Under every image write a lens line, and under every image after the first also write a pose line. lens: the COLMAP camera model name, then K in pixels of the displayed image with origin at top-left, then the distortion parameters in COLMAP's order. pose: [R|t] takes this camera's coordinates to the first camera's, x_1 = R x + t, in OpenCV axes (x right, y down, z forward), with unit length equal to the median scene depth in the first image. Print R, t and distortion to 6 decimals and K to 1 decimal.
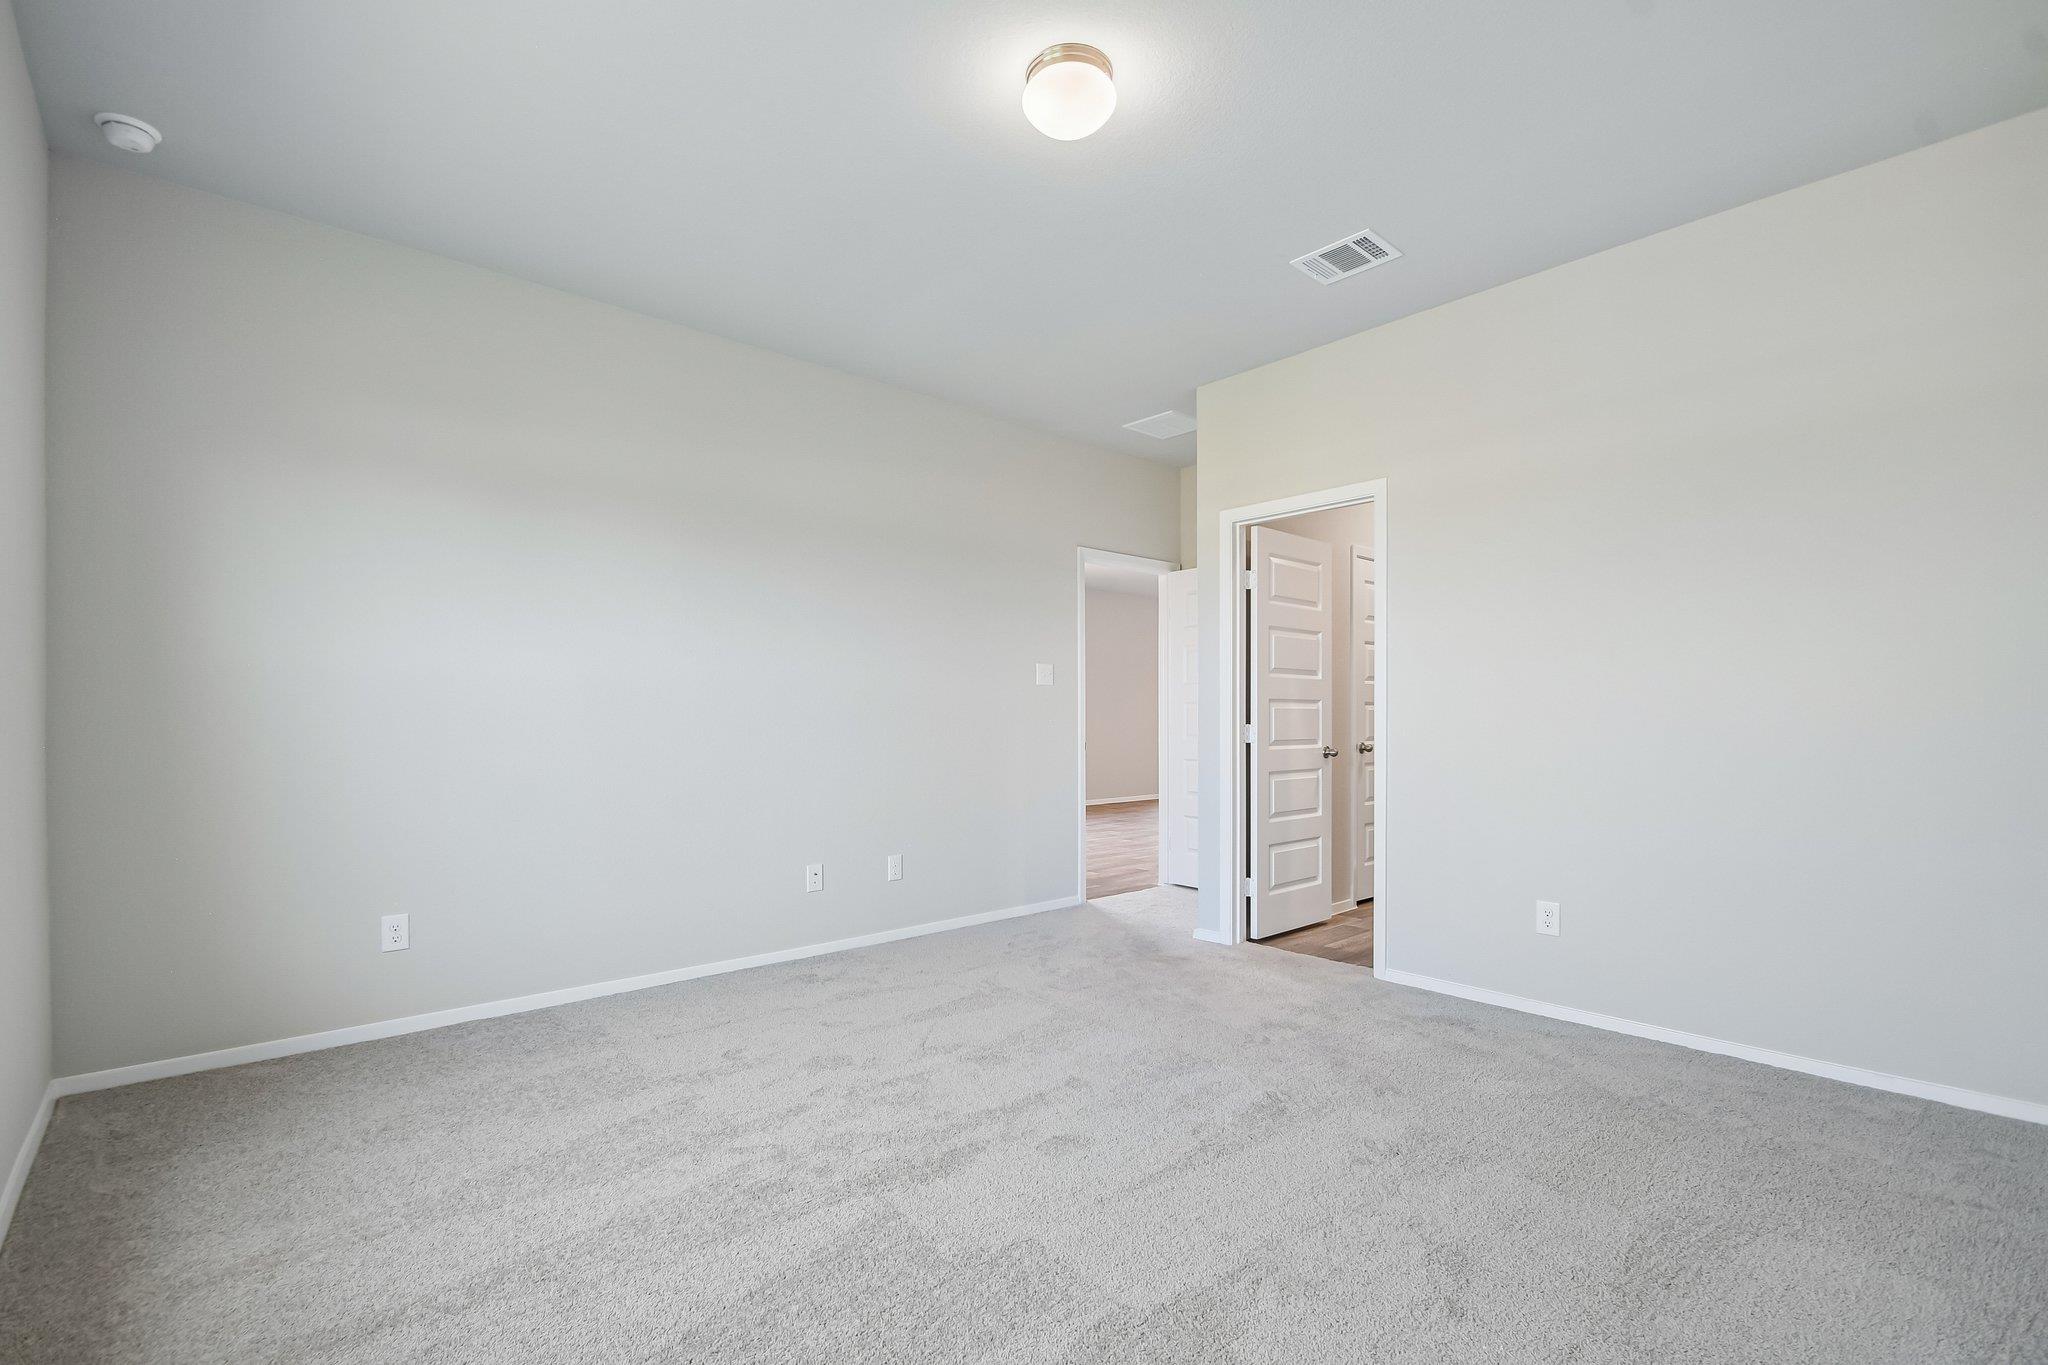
lens RADIAL K [[930.3, 0, 991.4], [0, 930.3, 716.5], [0, 0, 1]] dist [-0.002025, -0.000620]
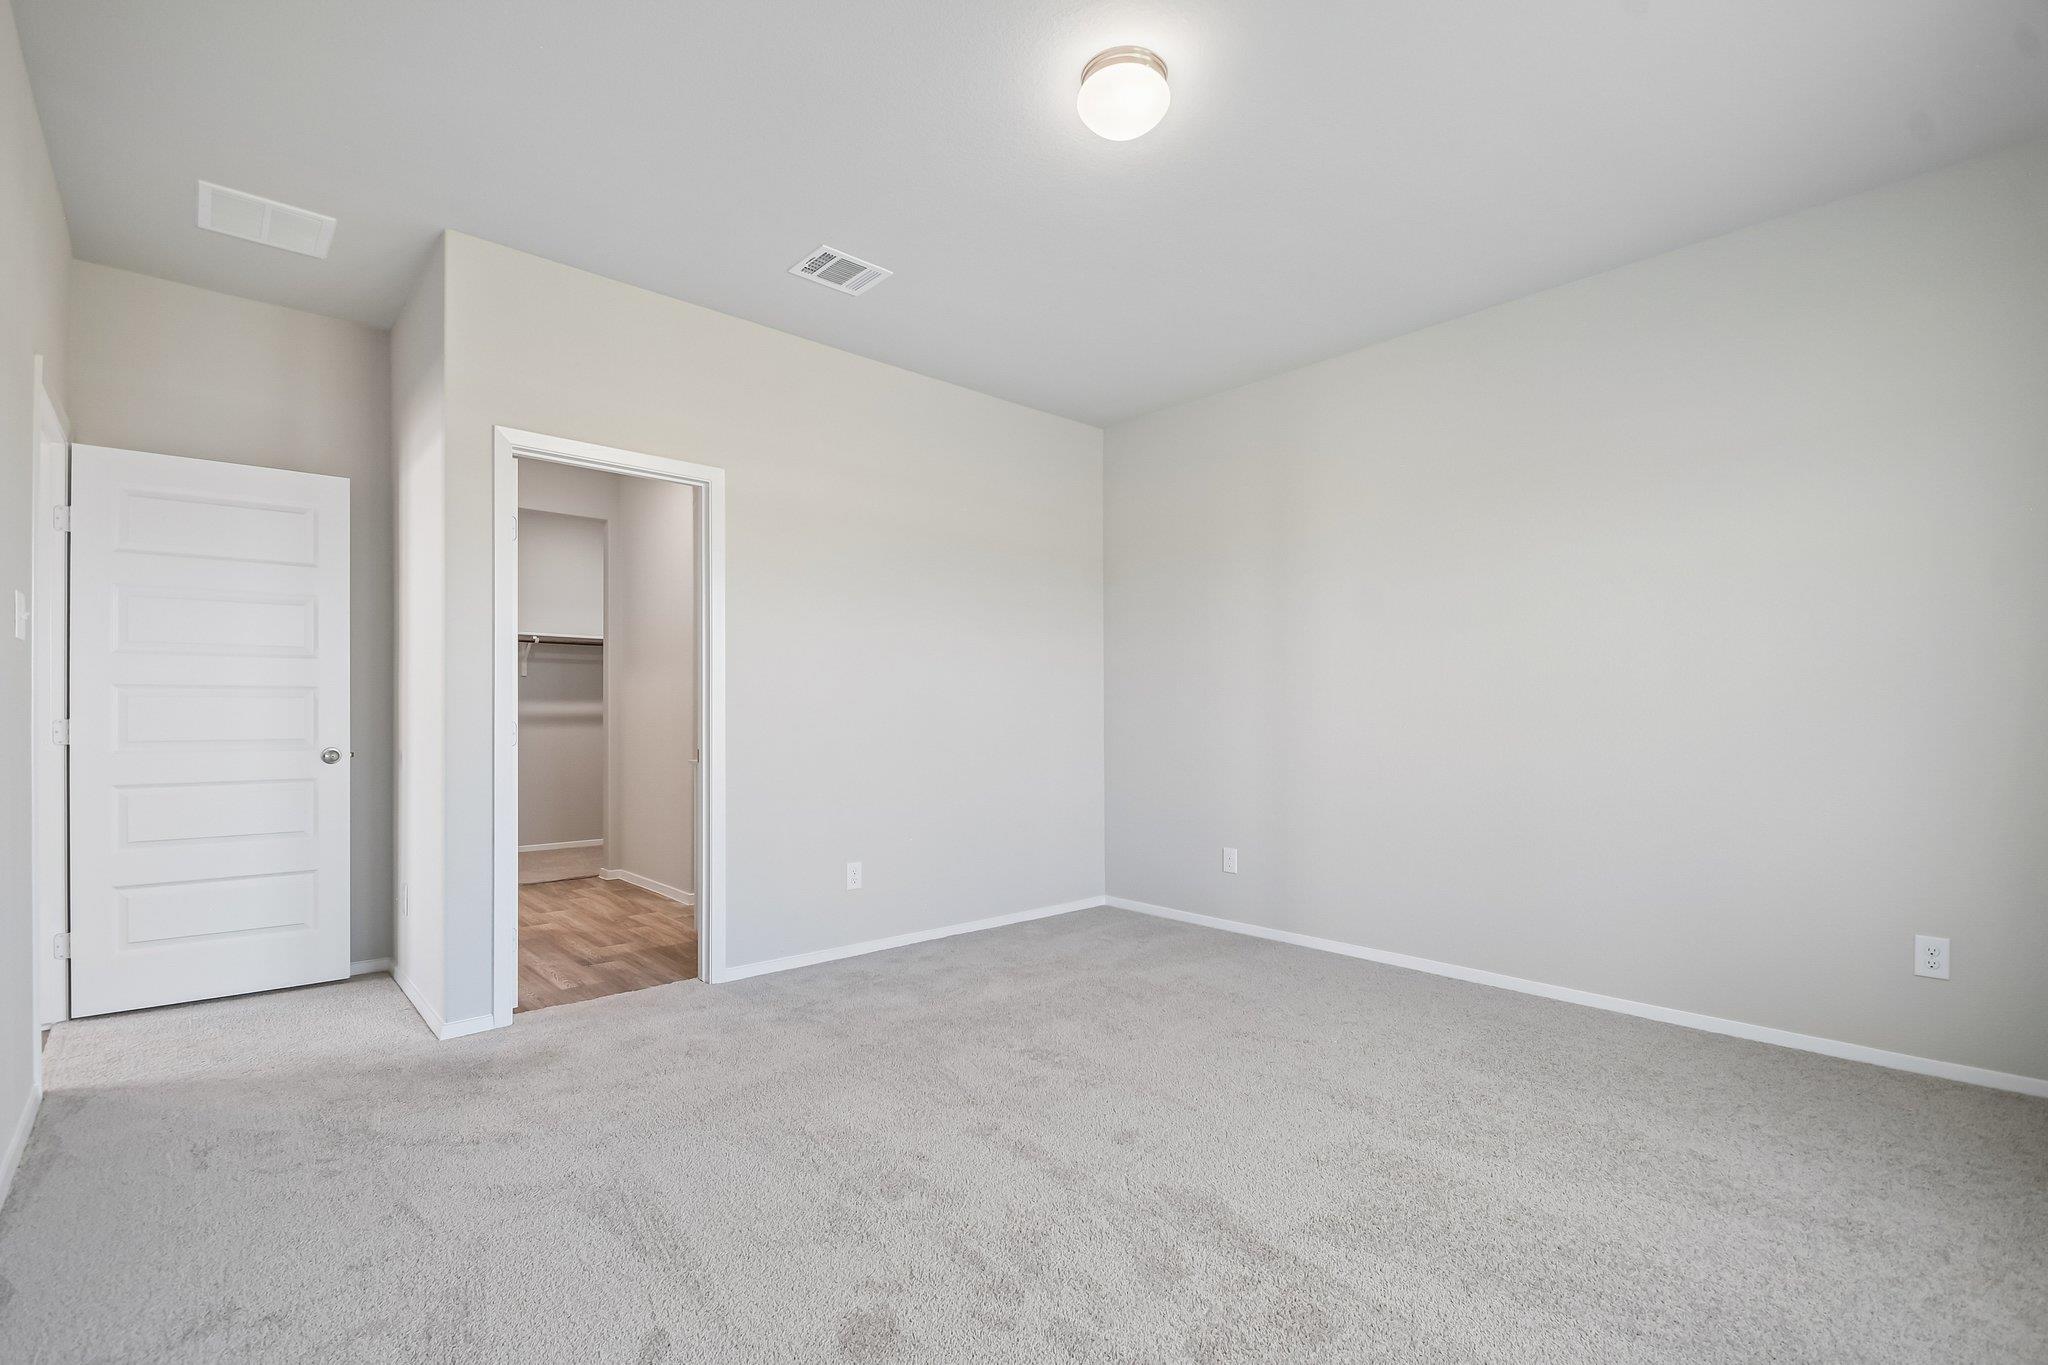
lens RADIAL K [[930.3, 0, 991.4], [0, 930.3, 716.5], [0, 0, 1]] dist [-0.002025, -0.000620]
pose [[-0.019203, 0.002697, 0.999812, -0.646473], [0.005291, 0.999983, -0.002596, 0.007342], [-0.999802, 0.005240, -0.019216, 0.835445]]
